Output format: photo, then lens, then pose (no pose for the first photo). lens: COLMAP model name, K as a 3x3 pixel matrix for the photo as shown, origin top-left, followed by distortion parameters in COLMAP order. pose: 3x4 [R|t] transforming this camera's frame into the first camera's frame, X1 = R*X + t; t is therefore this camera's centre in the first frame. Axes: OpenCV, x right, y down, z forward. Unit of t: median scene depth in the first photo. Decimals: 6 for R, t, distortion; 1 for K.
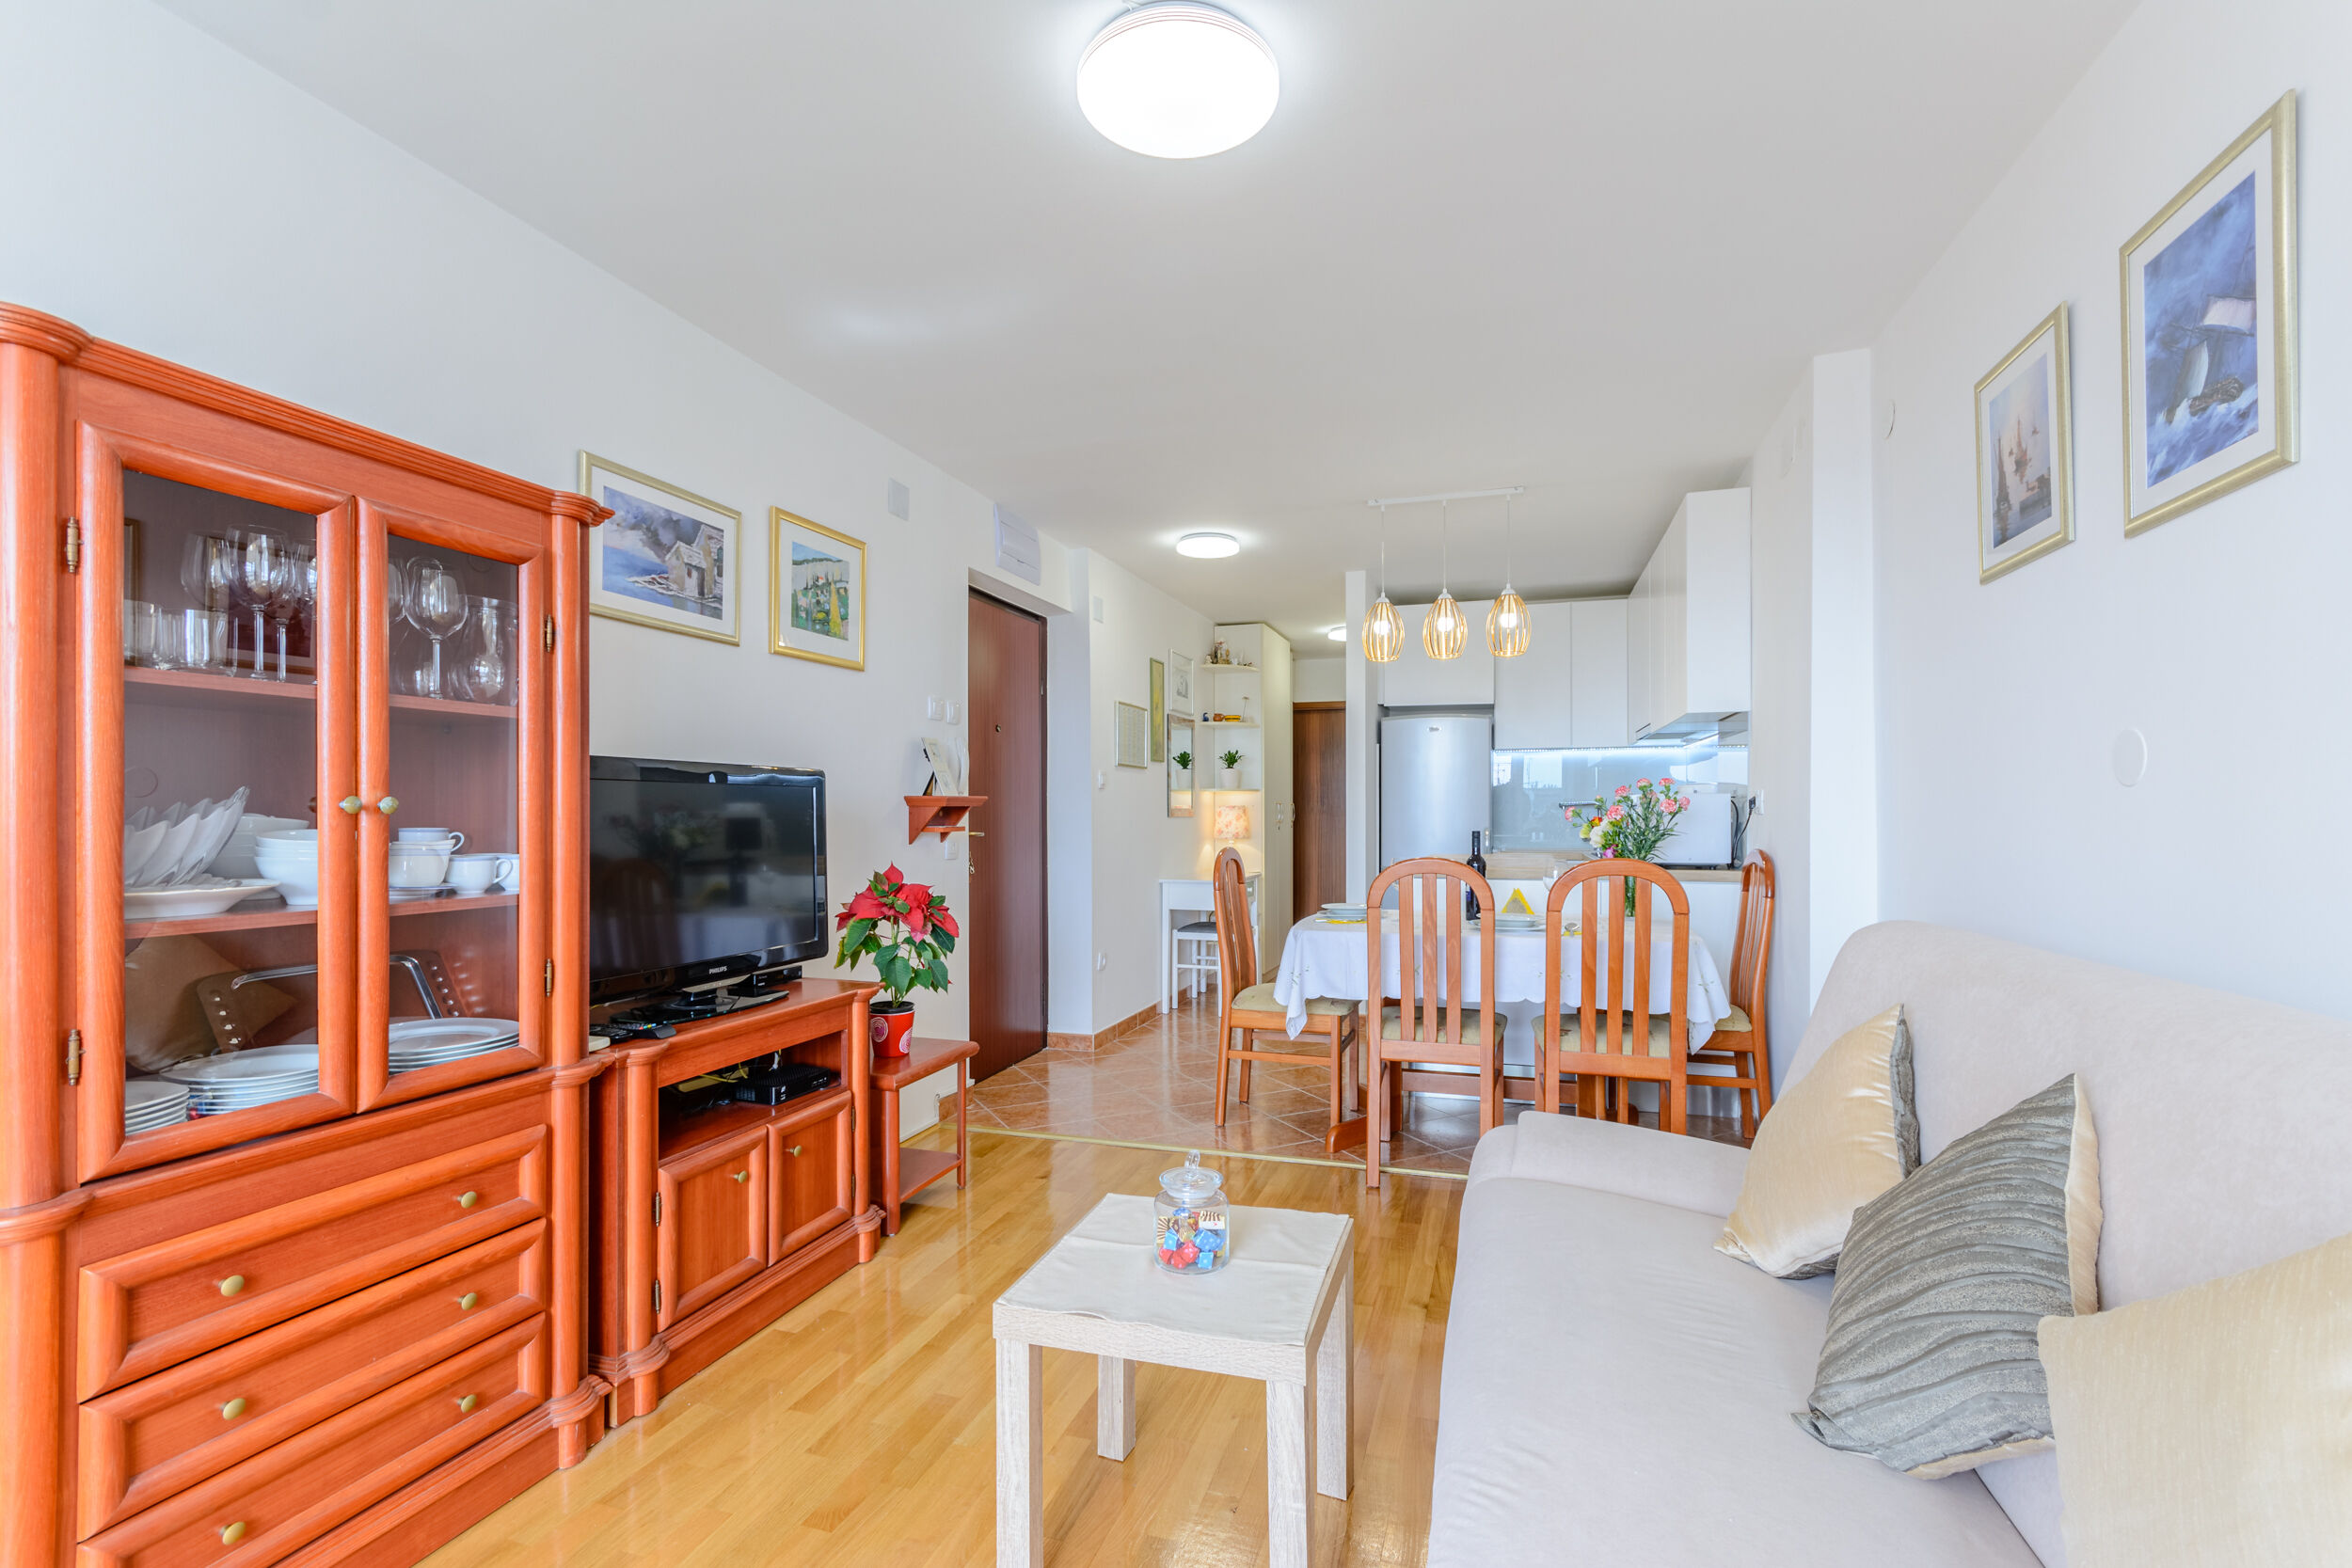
lens RADIAL K [[1046.0, 0, 1164.5], [0, 1046.0, 790.4], [0, 0, 1]] dist [-0.001417, 0.000045]
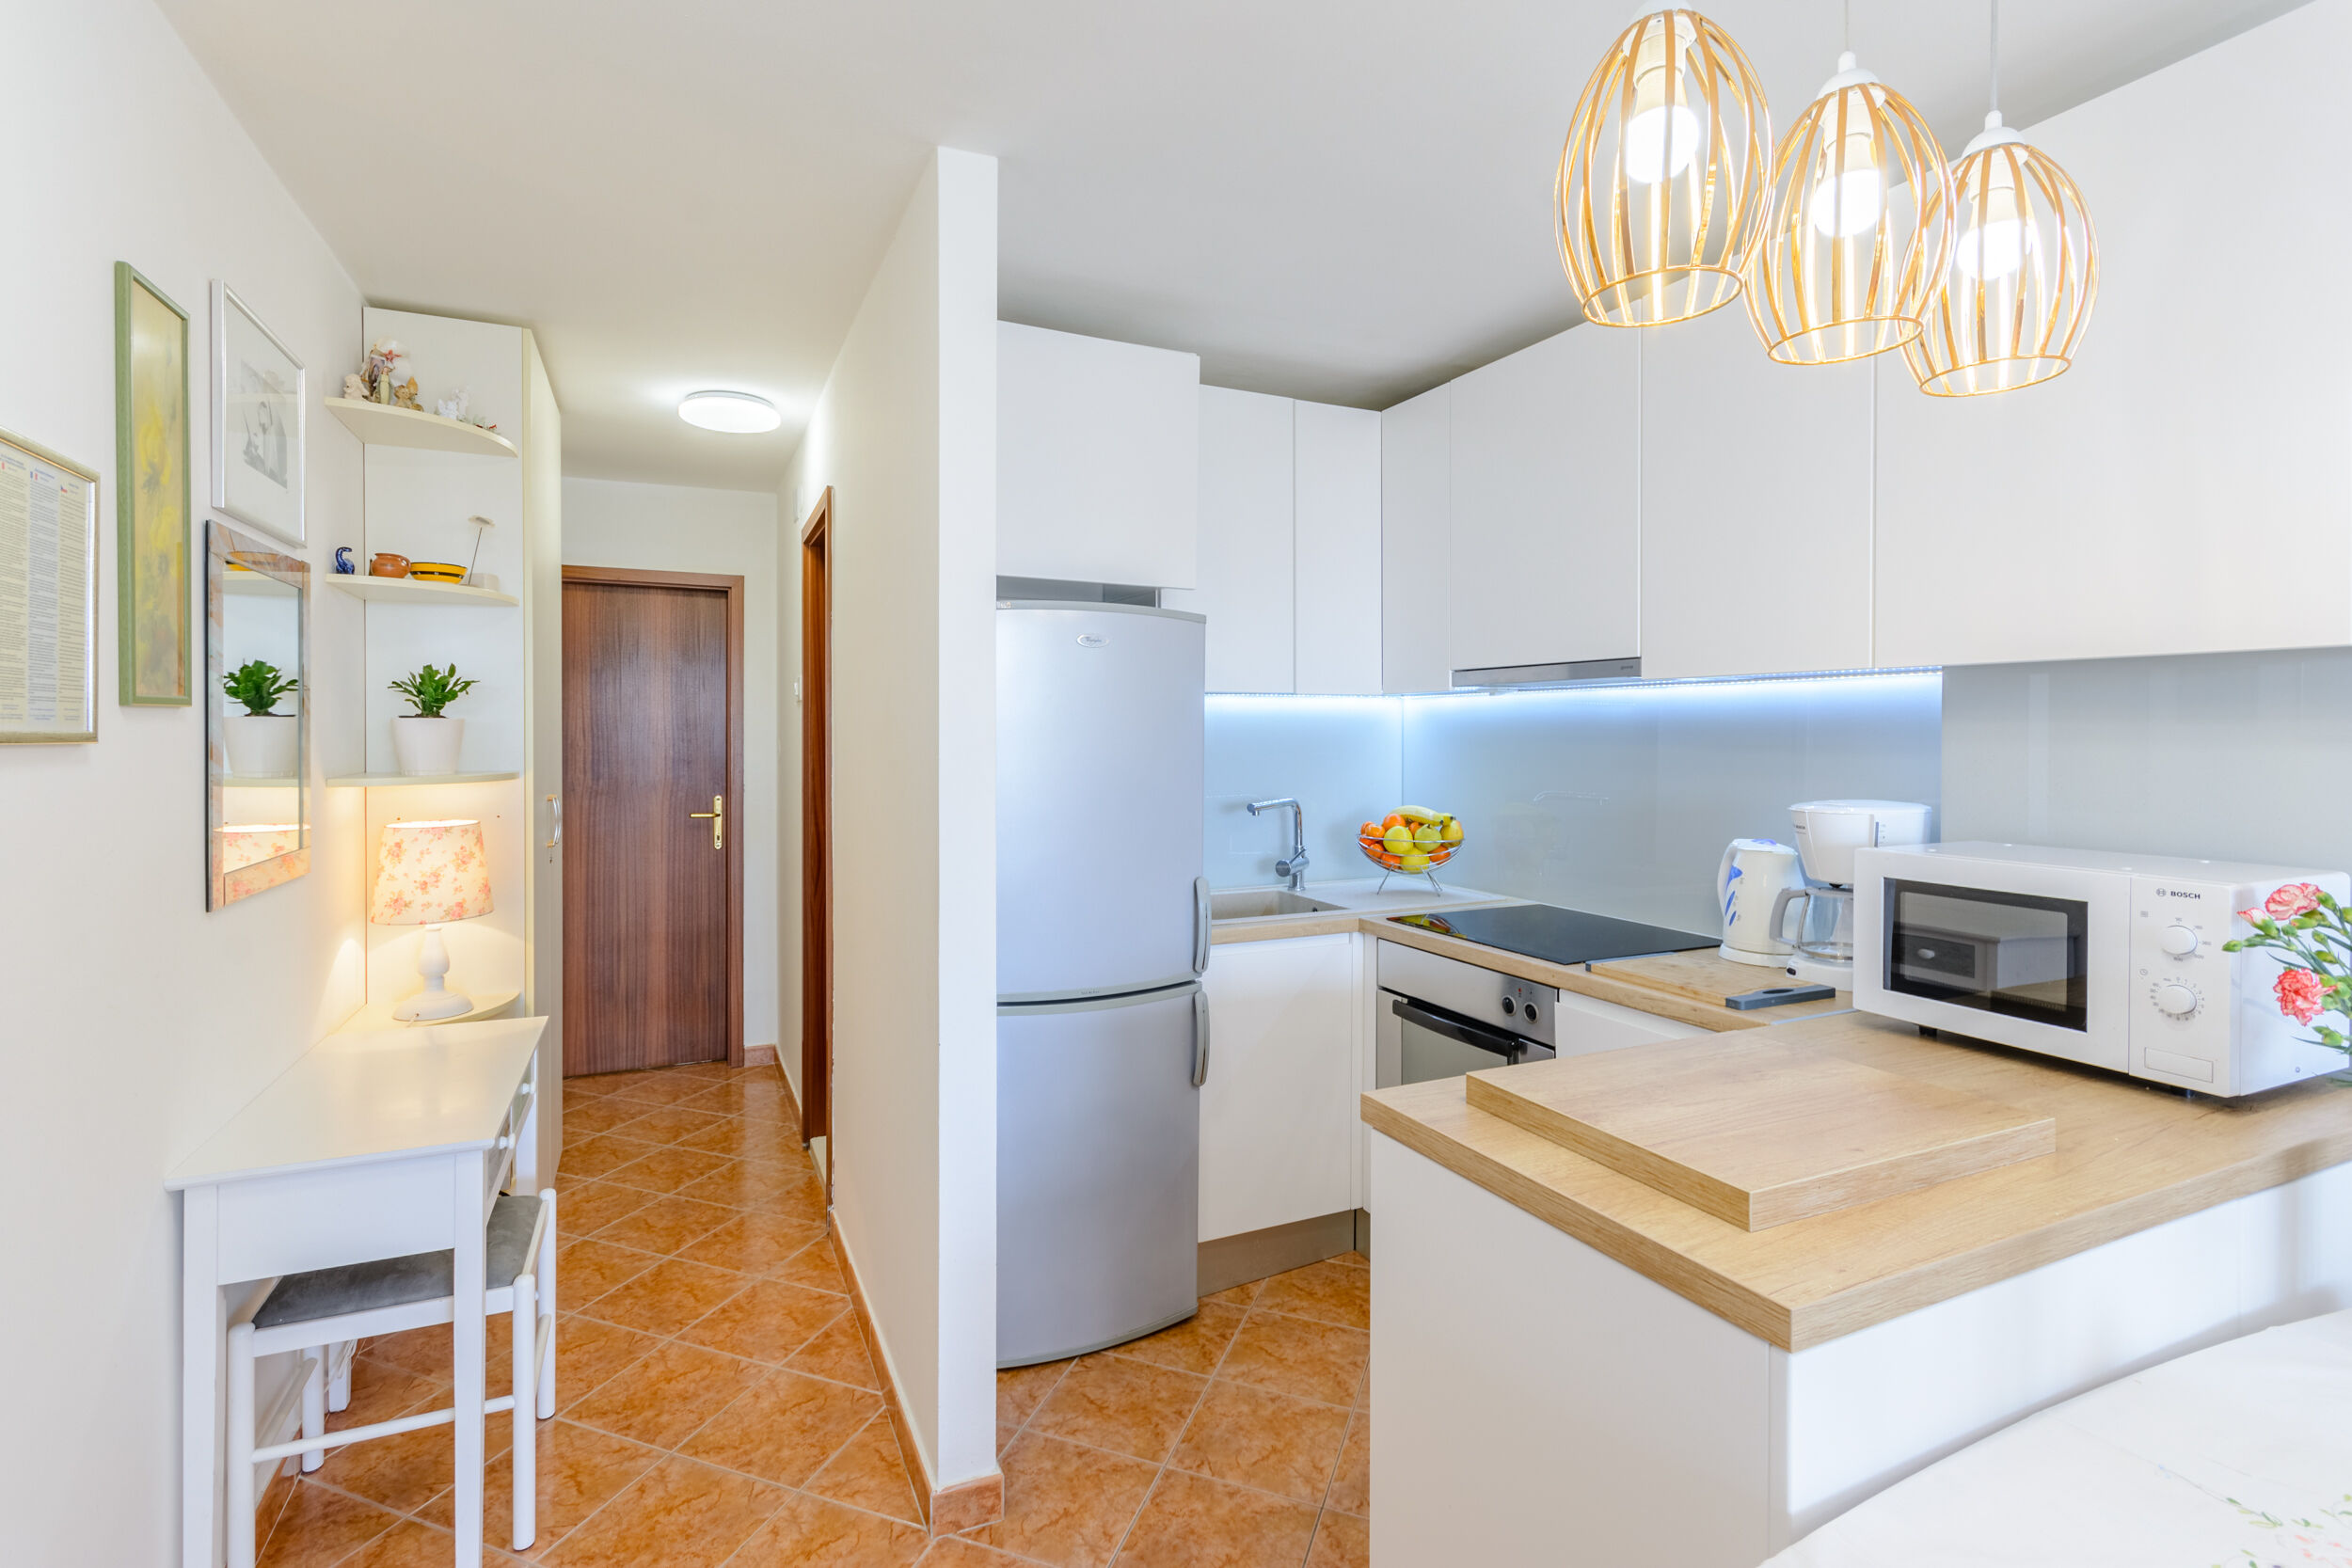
lens RADIAL K [[1083.6, 0, 1116.4], [0, 1083.6, 756.5], [0, 0, 1]] dist [-0.000039, -0.000218]
pose [[0.742555, -0.012801, 0.669662, -0.009830], [-0.017858, 0.999084, 0.038900, -0.027165], [-0.669547, -0.040844, 0.741646, 0.608491]]
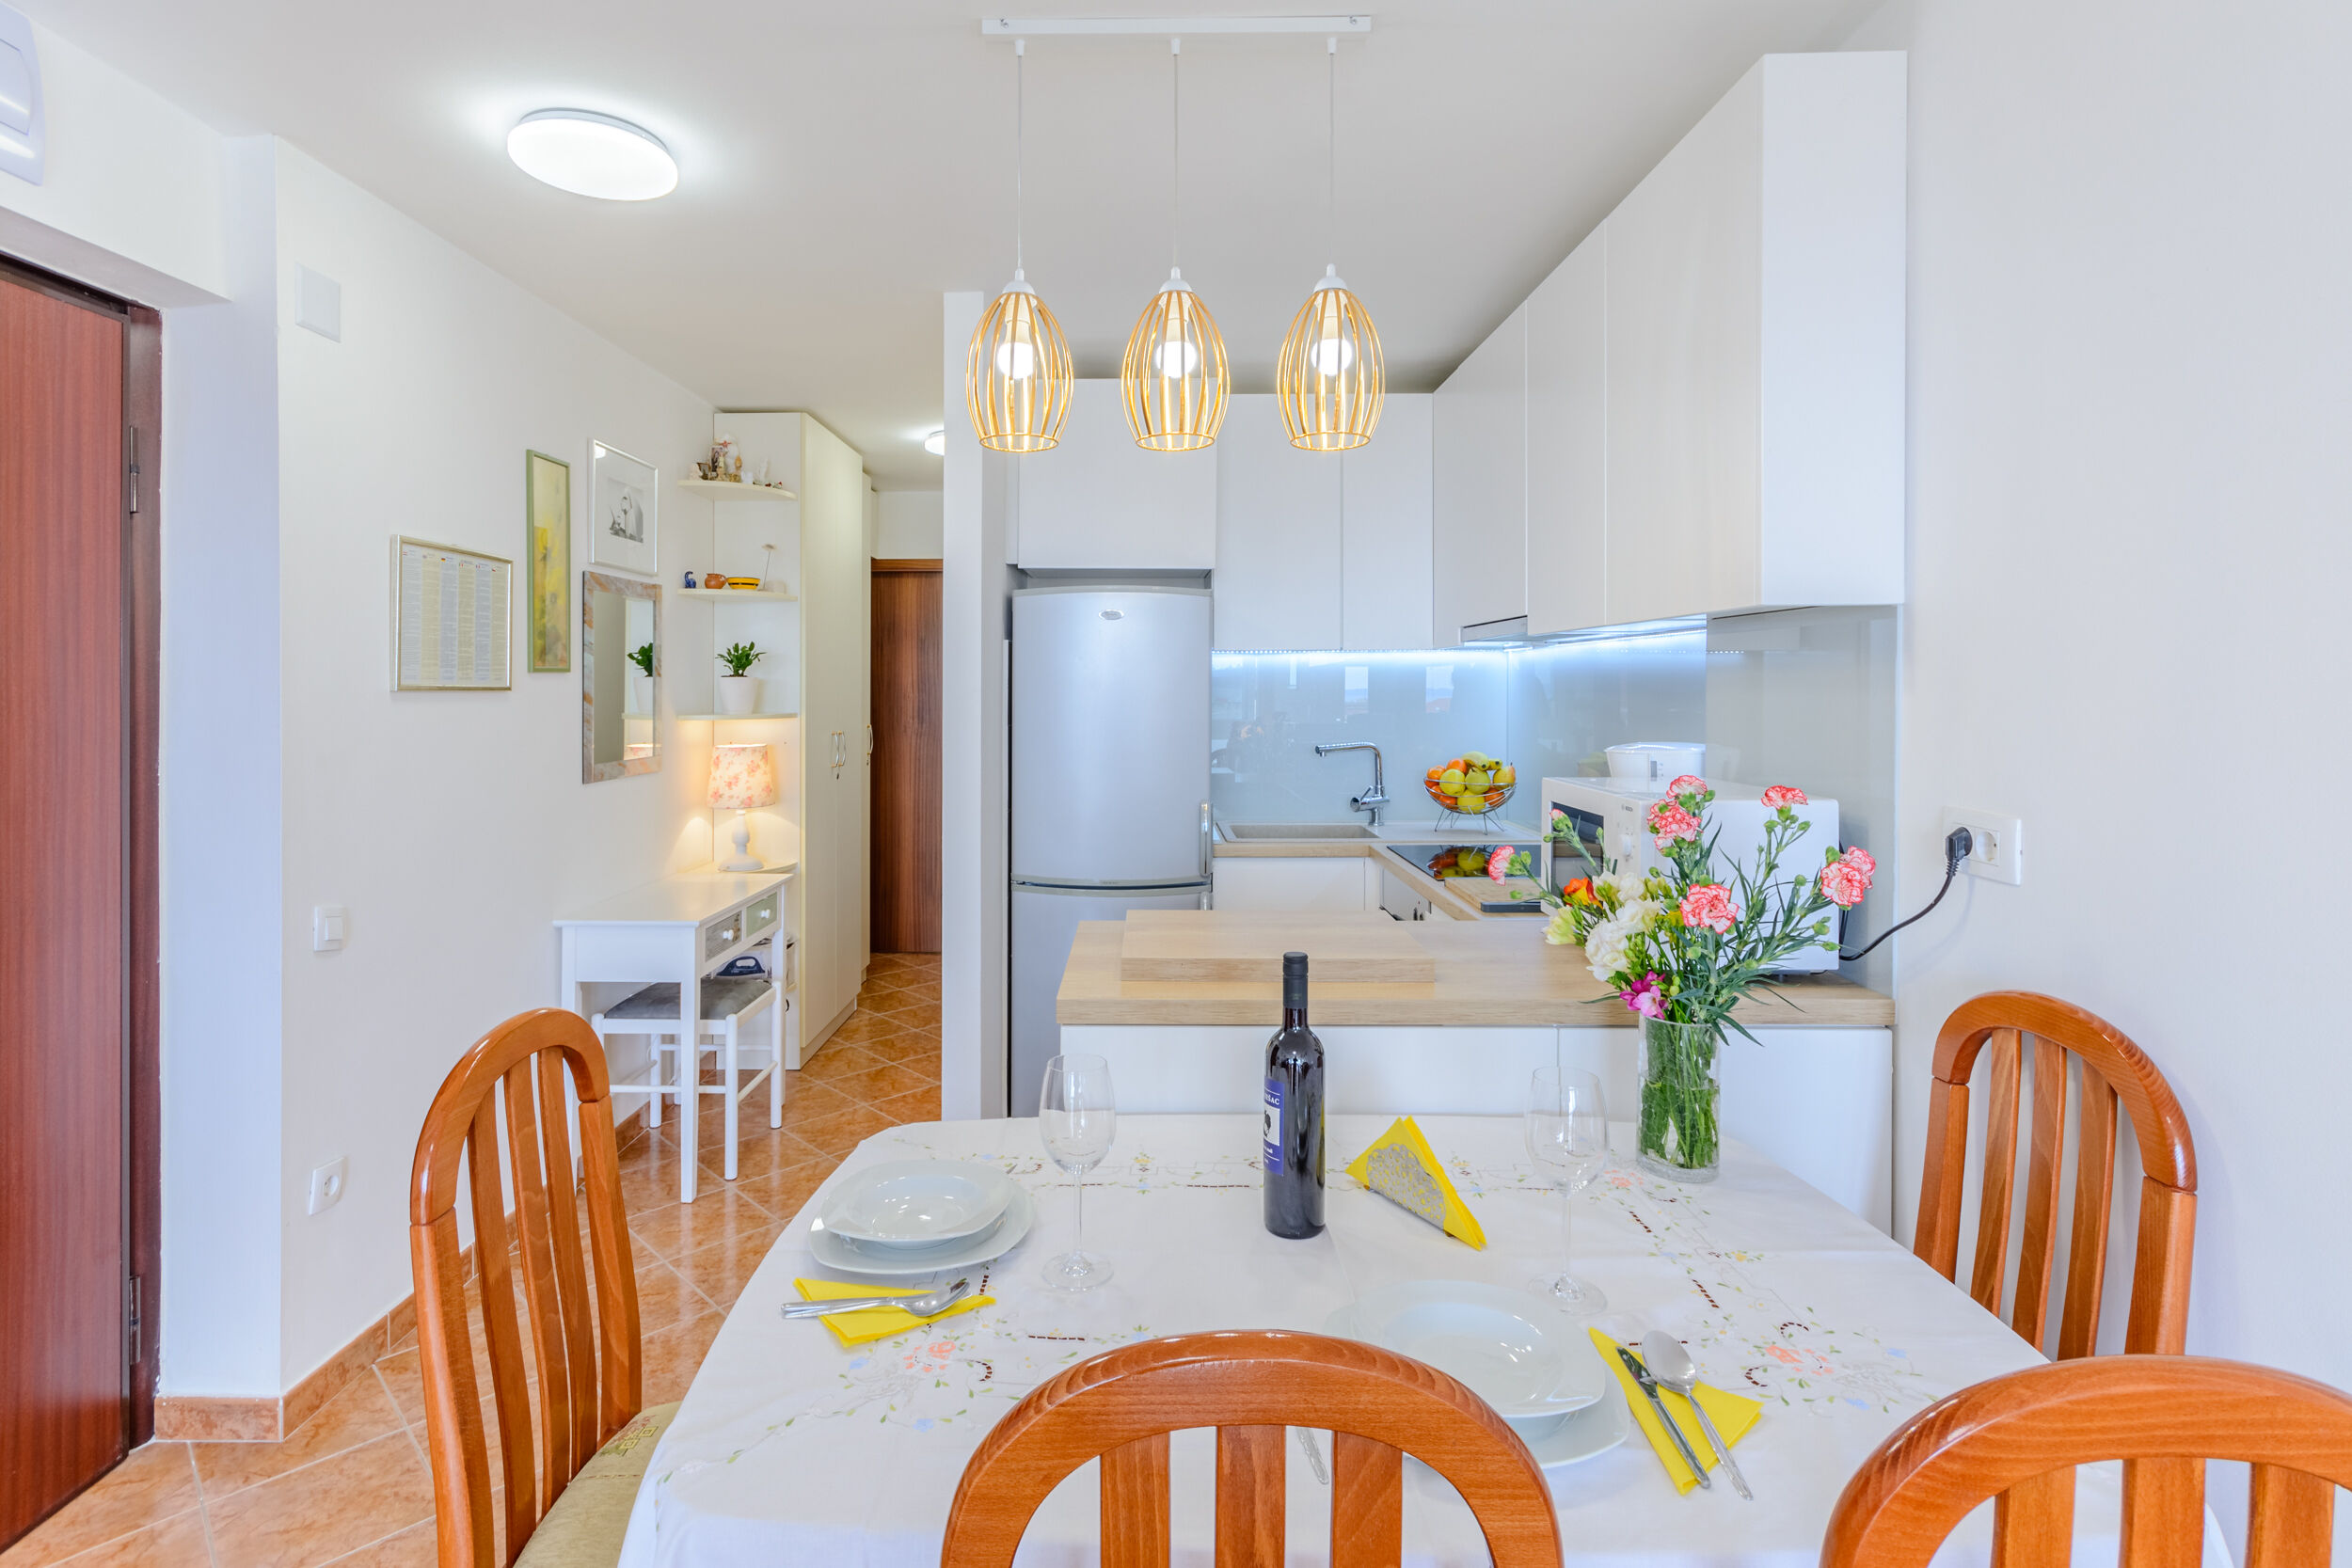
lens RADIAL K [[1152.9, 0, 1094.5], [0, 1152.9, 703.5], [0, 0, 1]] dist [-0.001077, -0.000003]
pose [[0.962289, -0.004244, 0.271996, 0.081608], [-0.005592, 0.999358, 0.035376, -0.030545], [-0.271972, -0.035563, 0.961648, 0.396130]]
